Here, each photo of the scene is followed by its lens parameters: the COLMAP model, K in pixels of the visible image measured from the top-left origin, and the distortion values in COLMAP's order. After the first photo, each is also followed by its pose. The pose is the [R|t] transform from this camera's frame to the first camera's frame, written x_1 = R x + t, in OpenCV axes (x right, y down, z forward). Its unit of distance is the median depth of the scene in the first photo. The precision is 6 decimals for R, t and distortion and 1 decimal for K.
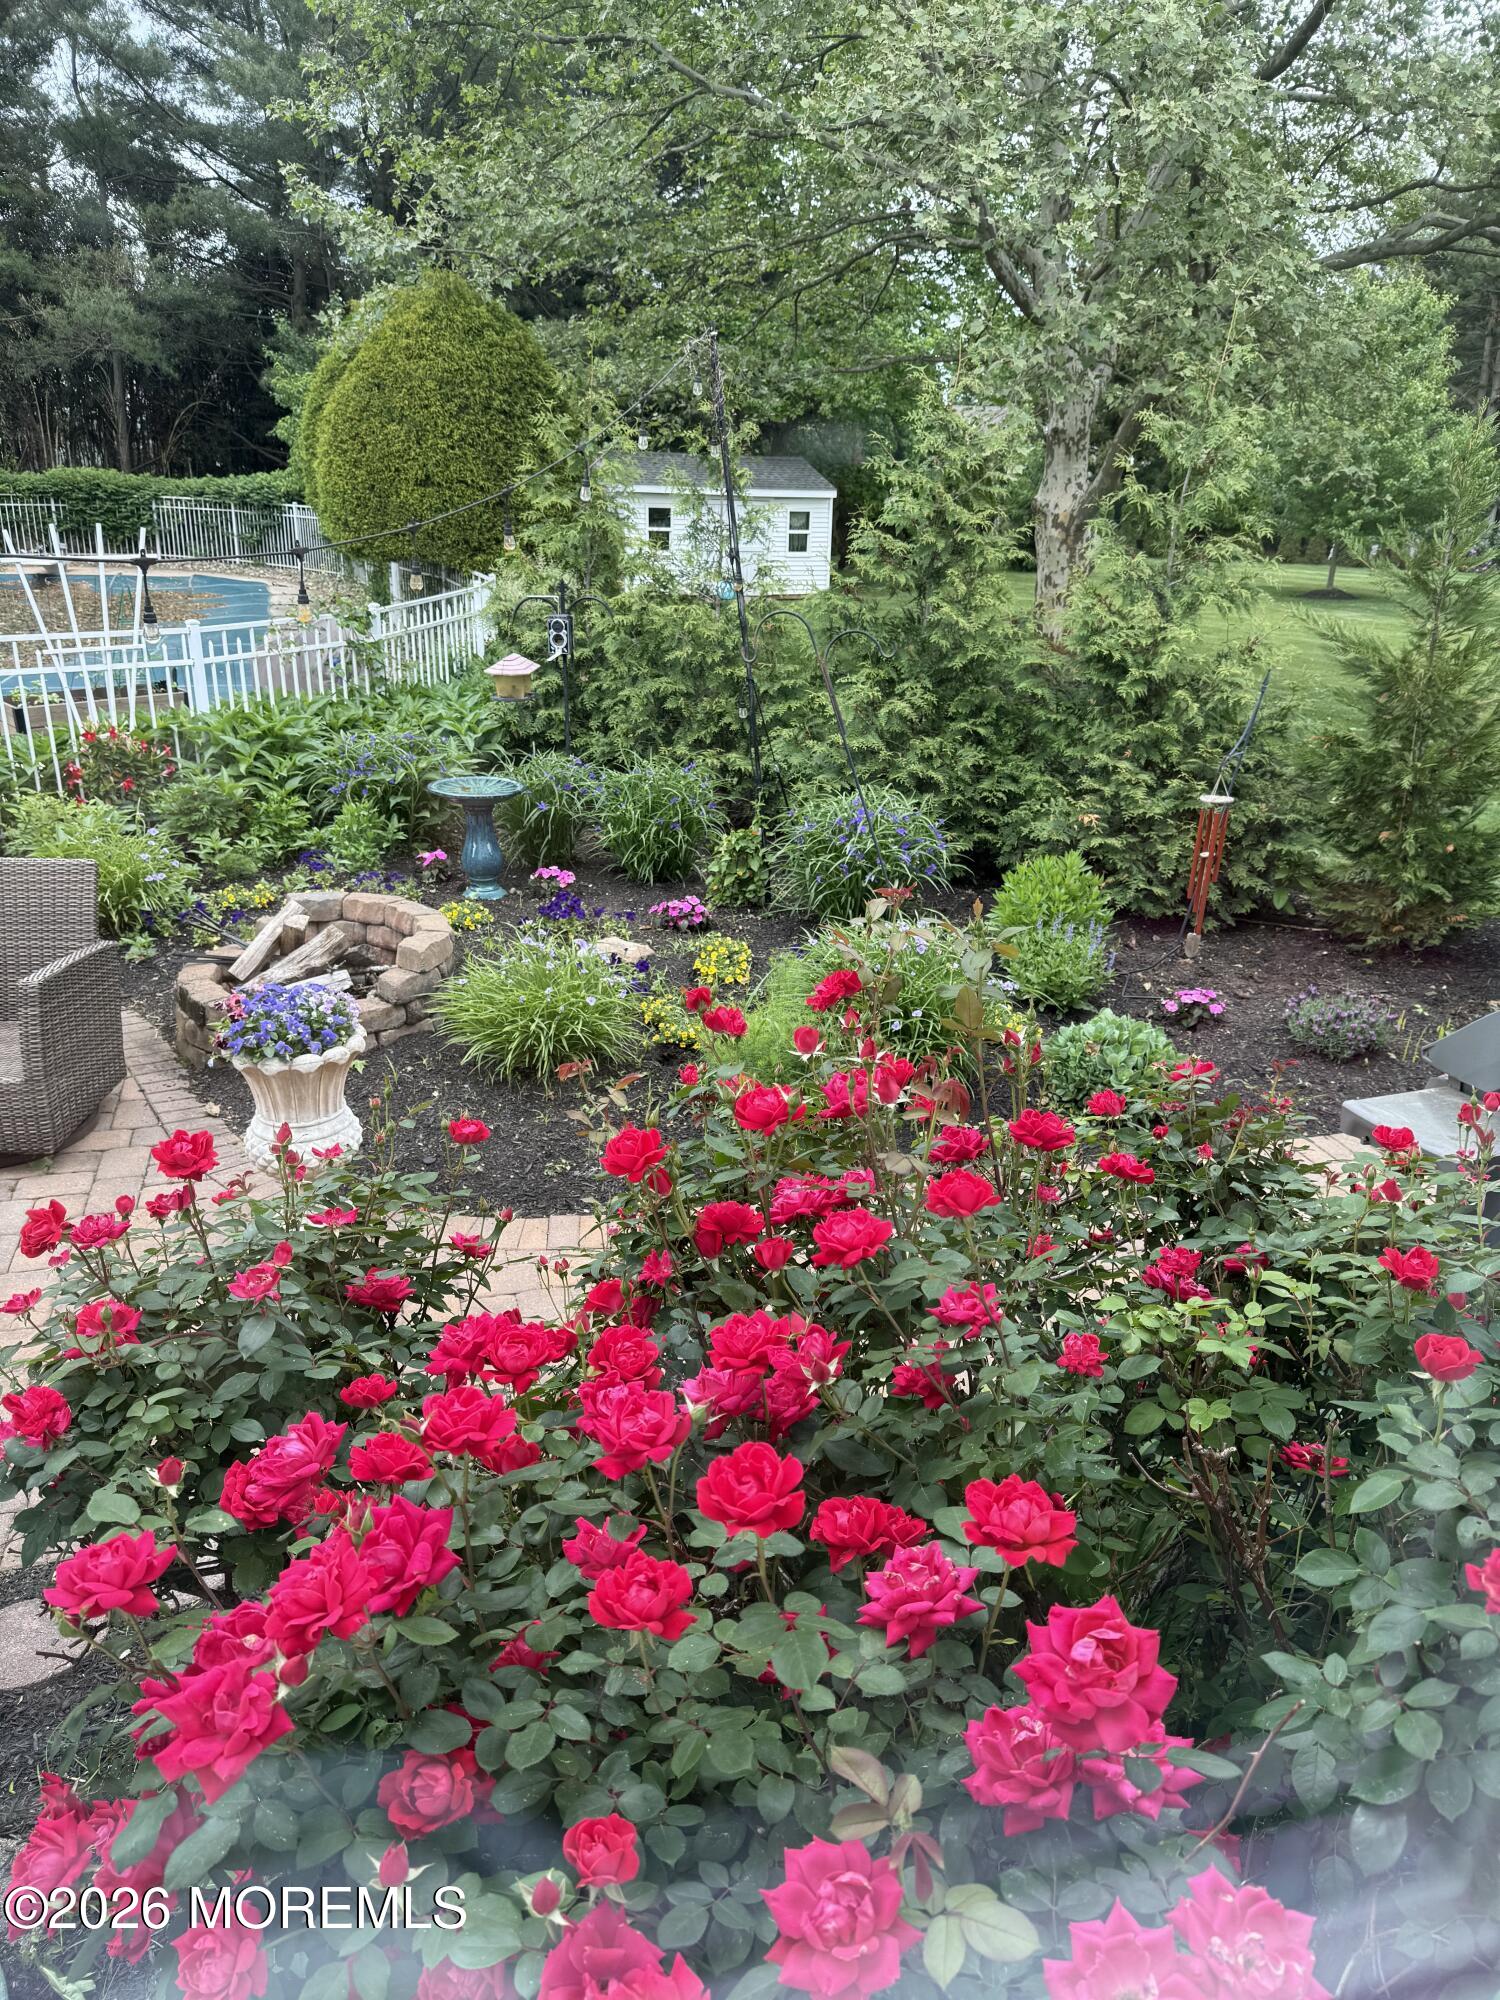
lens RADIAL K [[1426.2, 0, 749.4], [0, 1426.2, 1012.0], [0, 0, 1]] dist [0.023584, -0.000411]
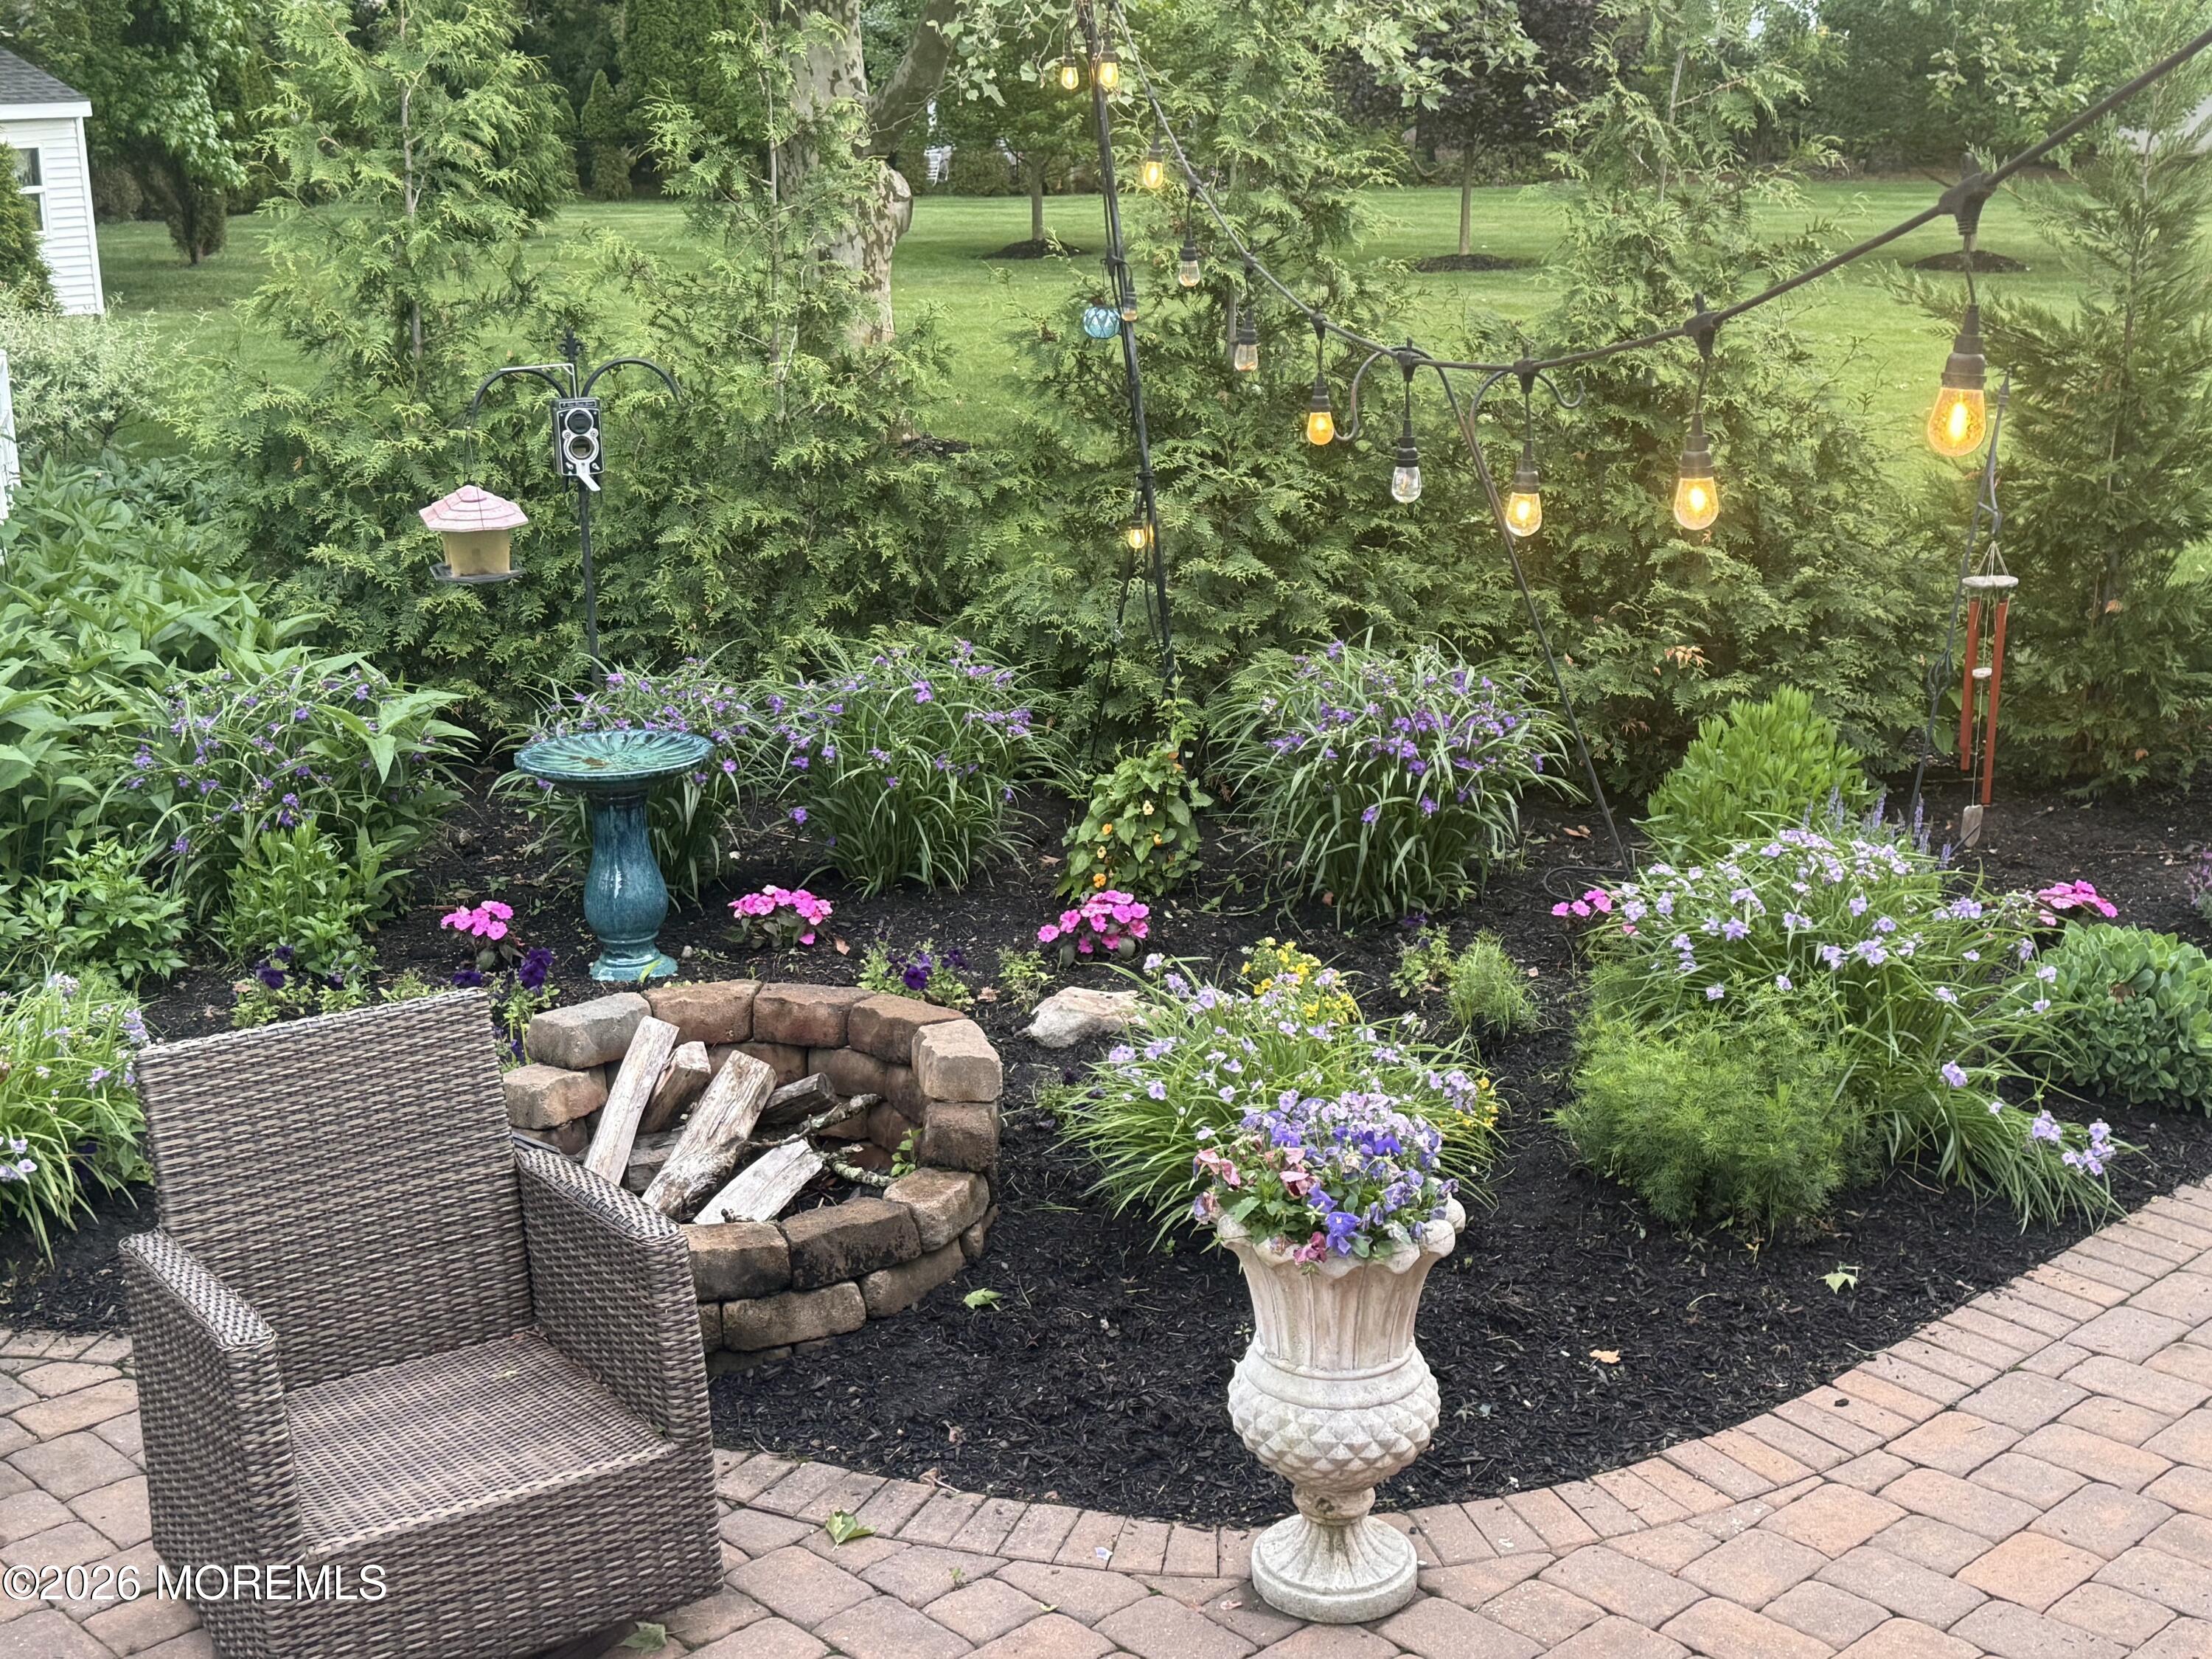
lens RADIAL K [[2918.1, 0, 1110.9], [0, 2918.1, 810.8], [0, 0, 1]] dist [0.115899, 0.000000]
pose [[0.880522, -0.159782, 0.446263, -0.450607], [0.205111, 0.977202, -0.054822, -0.044789], [-0.427330, 0.139805, 0.893221, 0.030479]]
